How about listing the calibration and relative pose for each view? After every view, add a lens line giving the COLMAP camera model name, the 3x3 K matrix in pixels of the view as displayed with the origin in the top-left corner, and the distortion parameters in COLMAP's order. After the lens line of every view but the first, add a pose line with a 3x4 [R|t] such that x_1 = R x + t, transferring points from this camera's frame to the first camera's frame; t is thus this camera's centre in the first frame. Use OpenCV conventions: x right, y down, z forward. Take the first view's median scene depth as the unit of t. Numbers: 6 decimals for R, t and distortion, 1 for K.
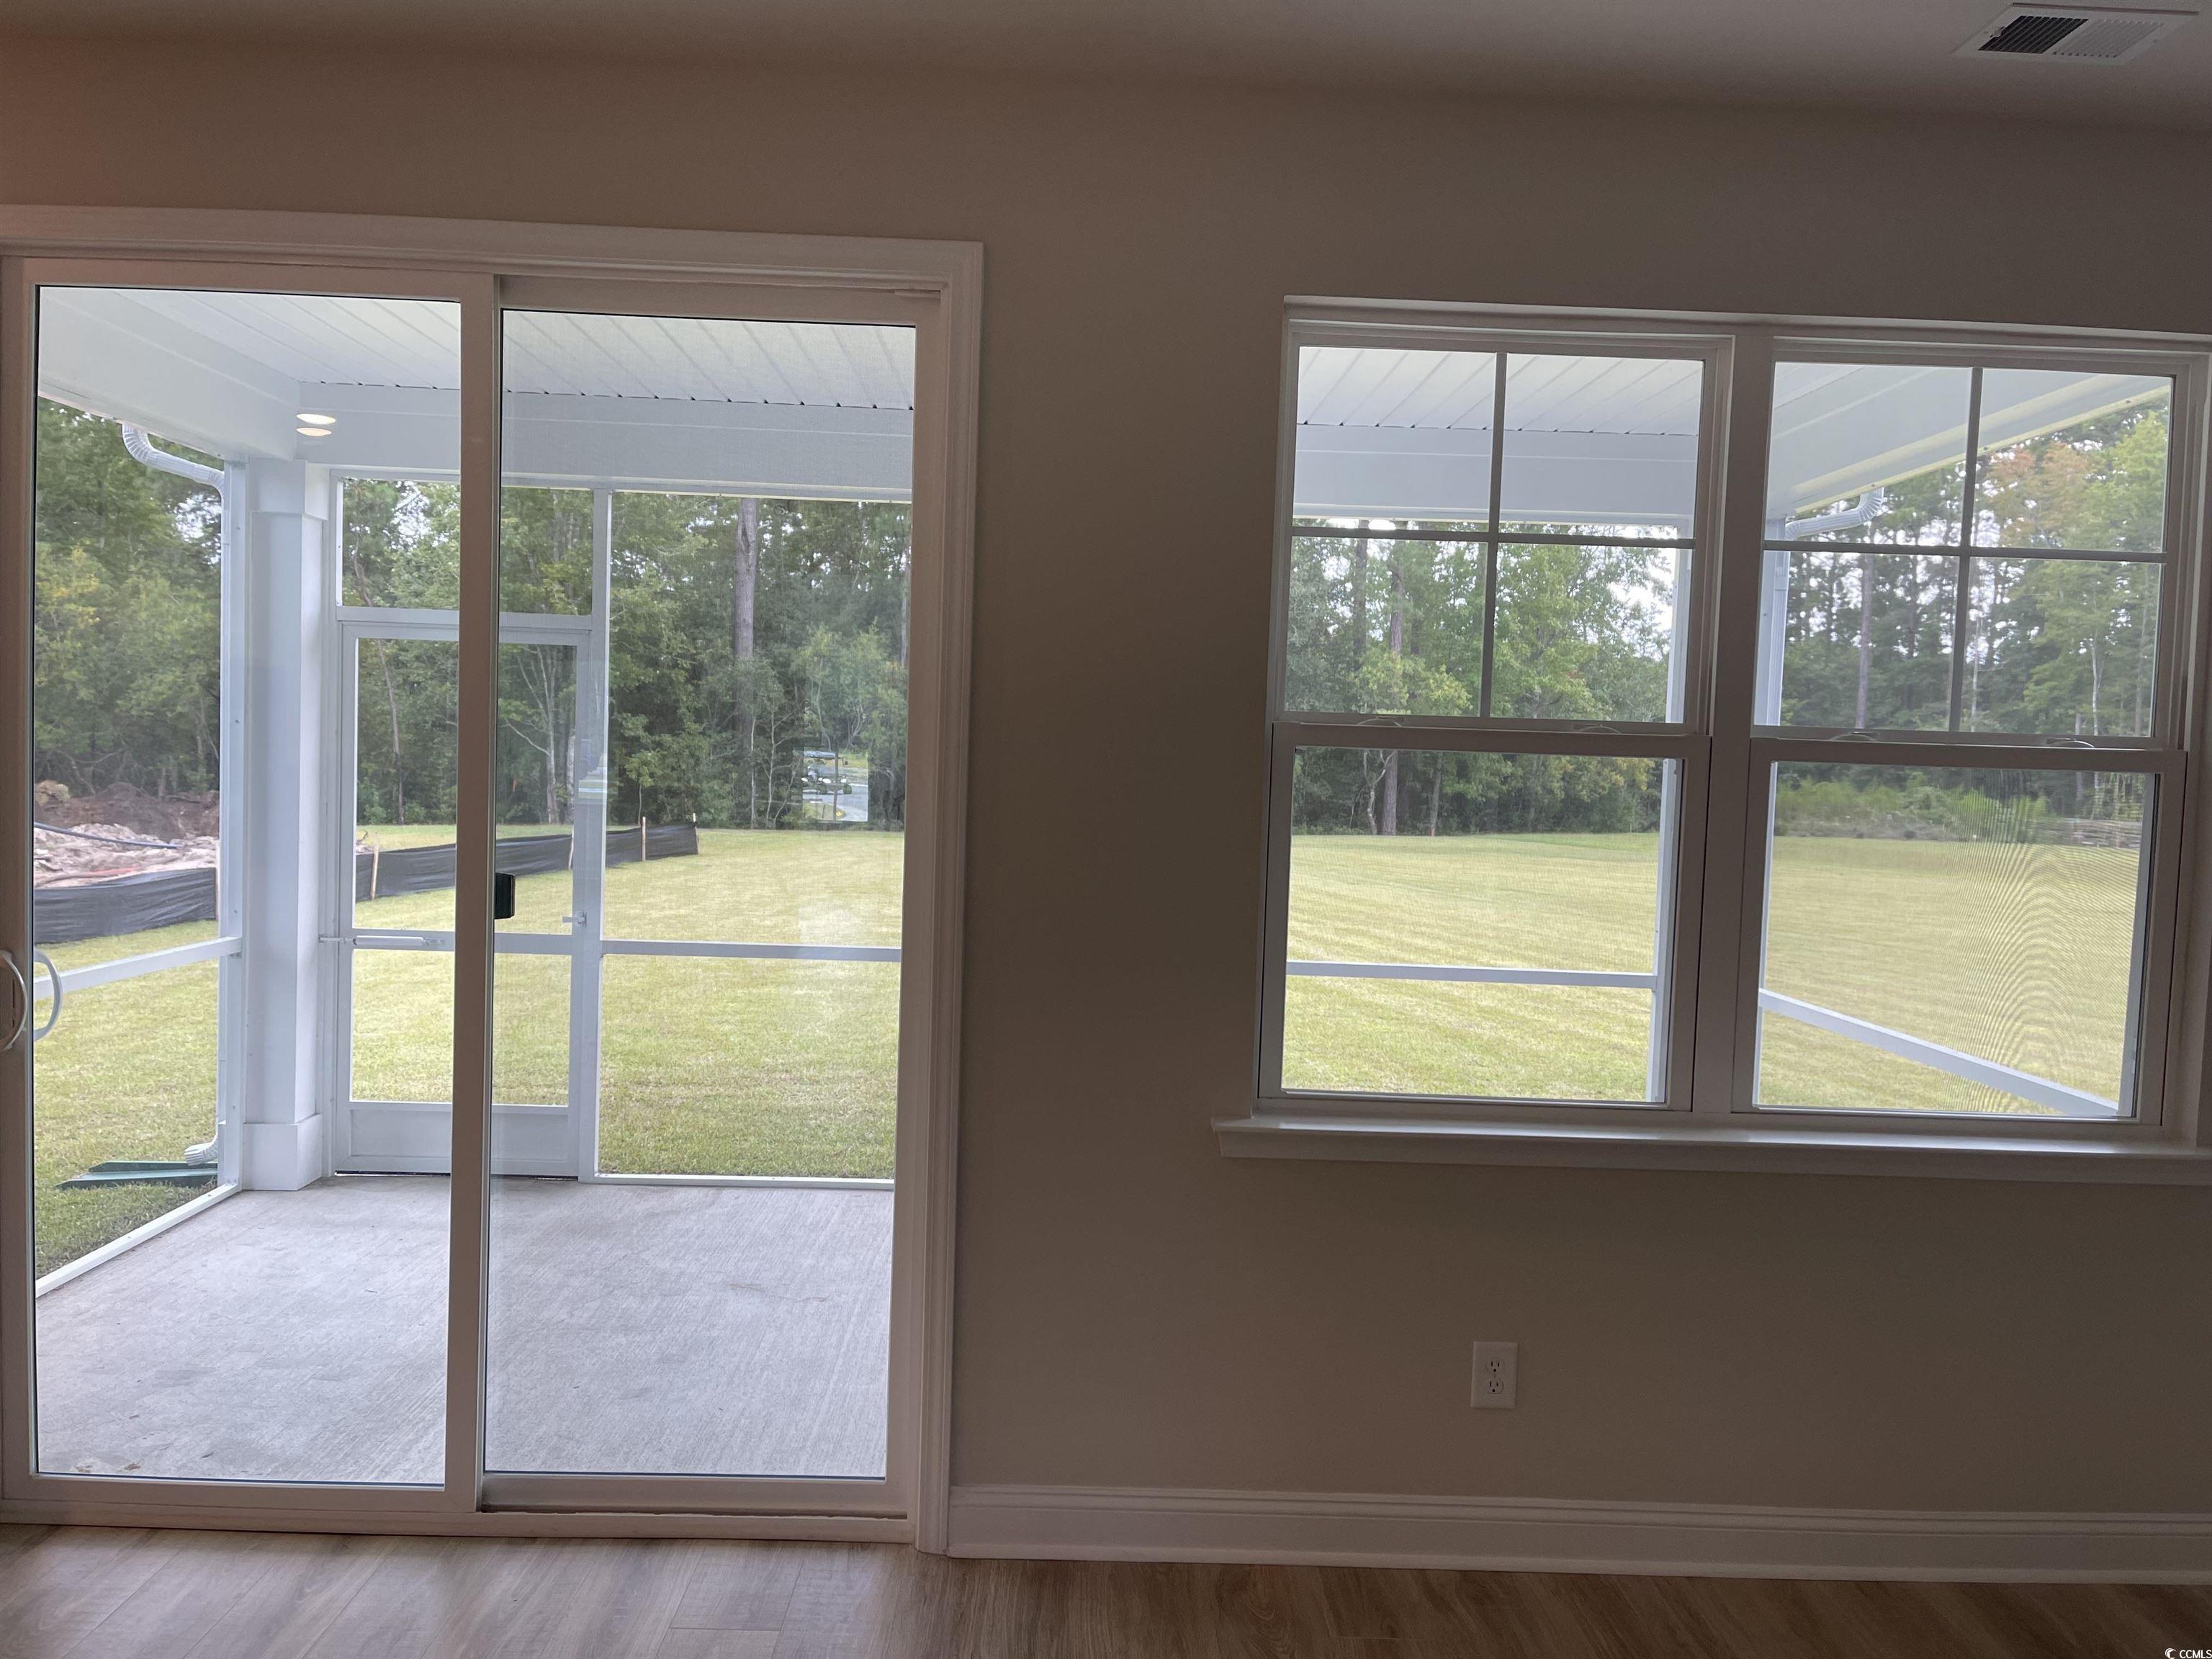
lens RADIAL K [[1626.3, 0, 1126.4], [0, 1626.3, 843.7], [0, 0, 1]] dist [0.050263, -0.048225]
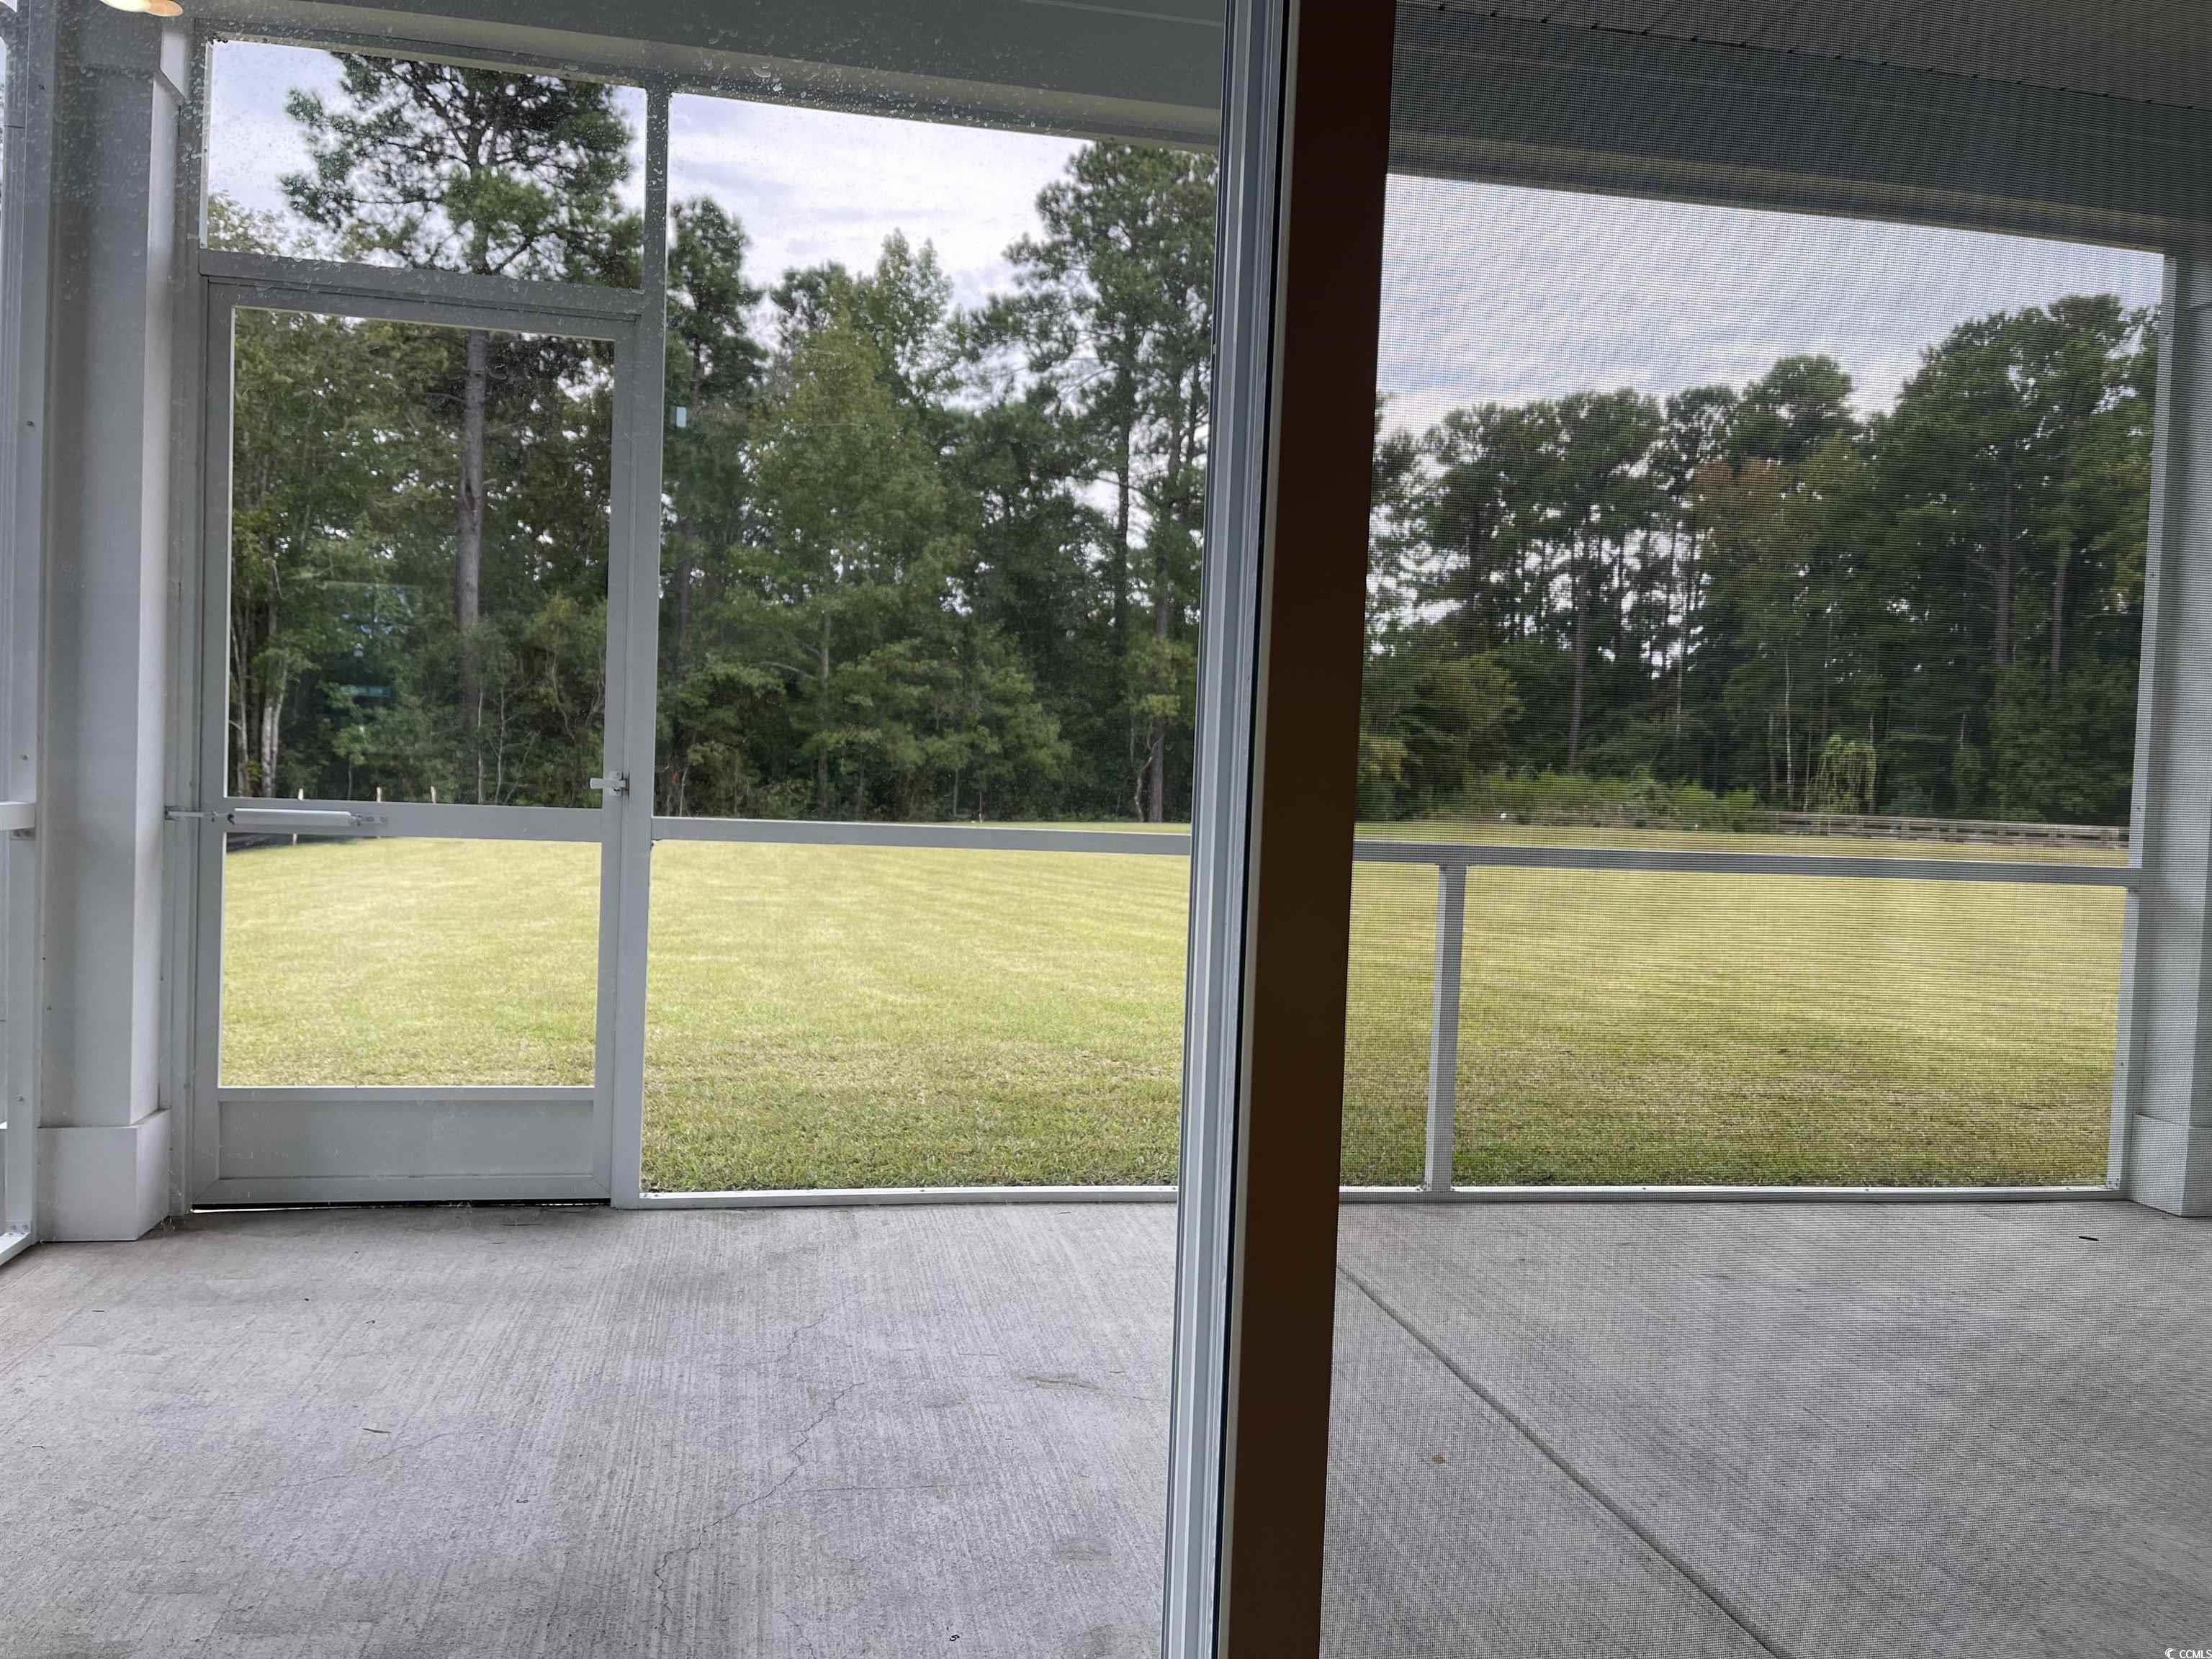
lens RADIAL K [[1626.6, 0, 1106.0], [0, 1626.6, 829.5], [0, 0, 1]] dist [0.032344, -0.052301]
pose [[0.986123, -0.002411, 0.166000, -0.038666], [0.004253, 0.999933, -0.010746, 0.010844], [-0.165963, 0.011302, 0.986067, 0.054860]]
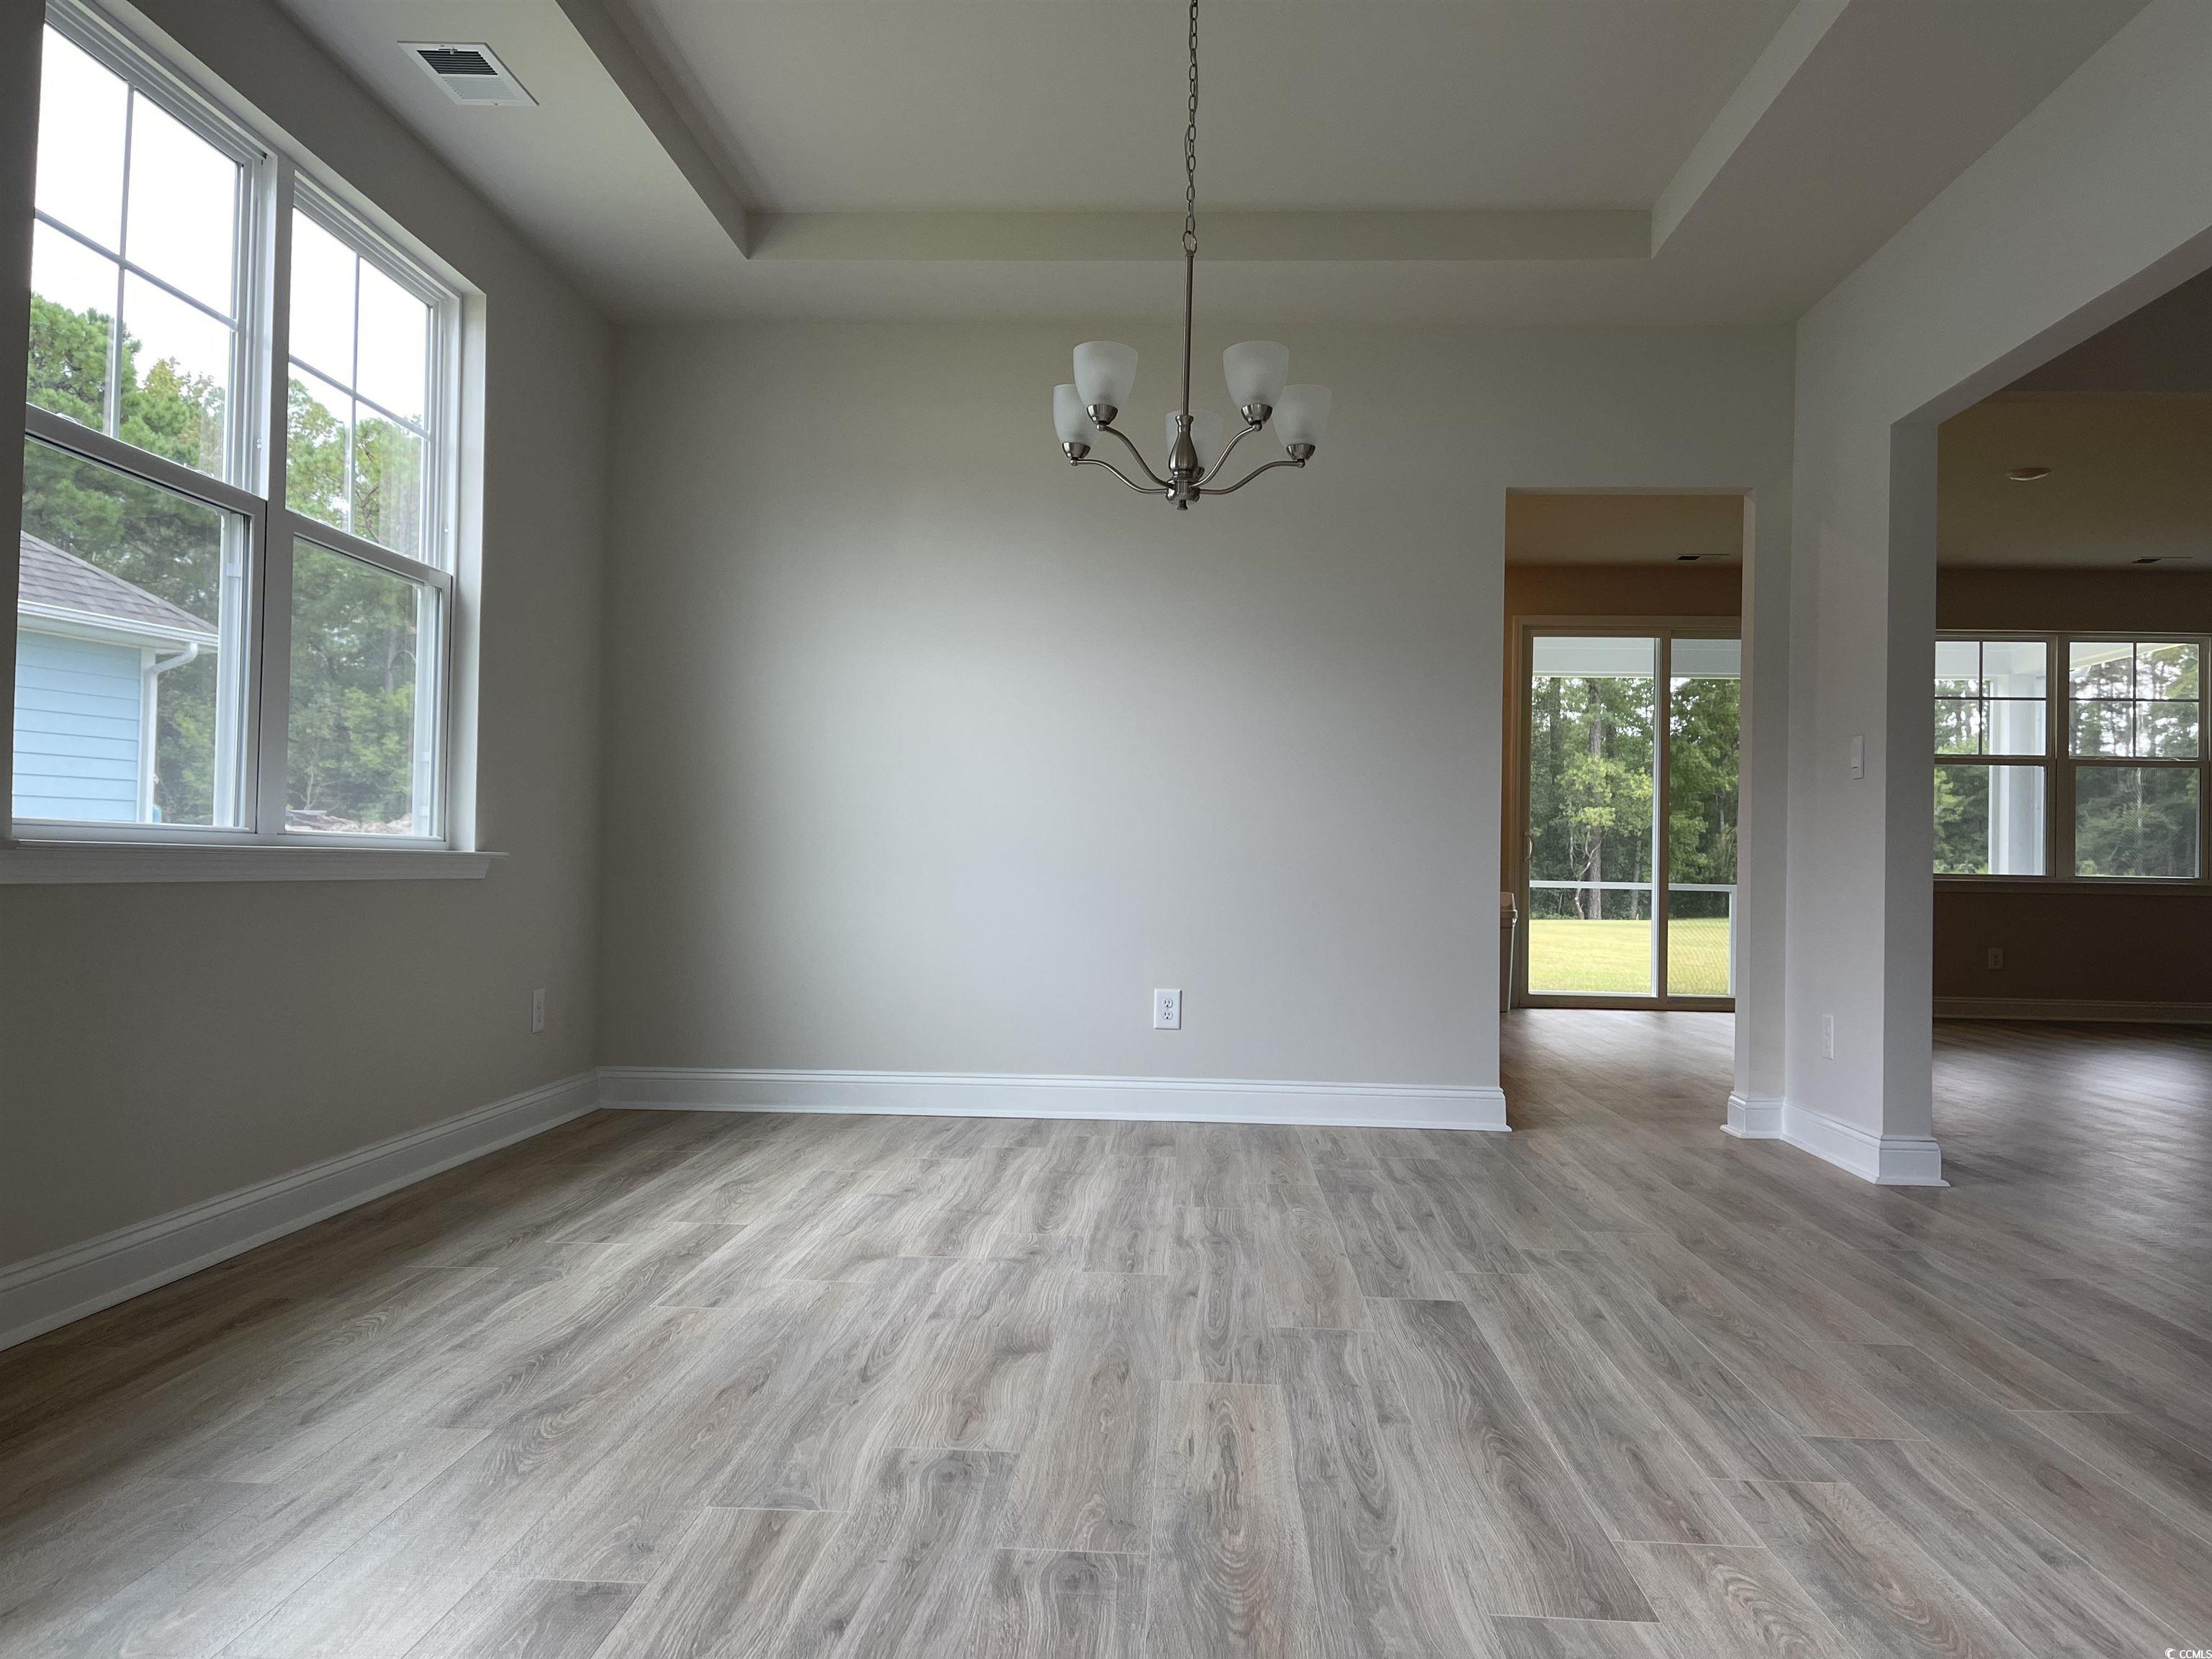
lens RADIAL K [[1626.6, 0, 1106.0], [0, 1626.6, 829.5], [0, 0, 1]] dist [0.032344, -0.052301]
pose [[0.995908, -0.016551, -0.088841, -0.090308], [0.009482, 0.996796, -0.079419, 0.022673], [0.089871, 0.078252, 0.992875, -0.173294]]
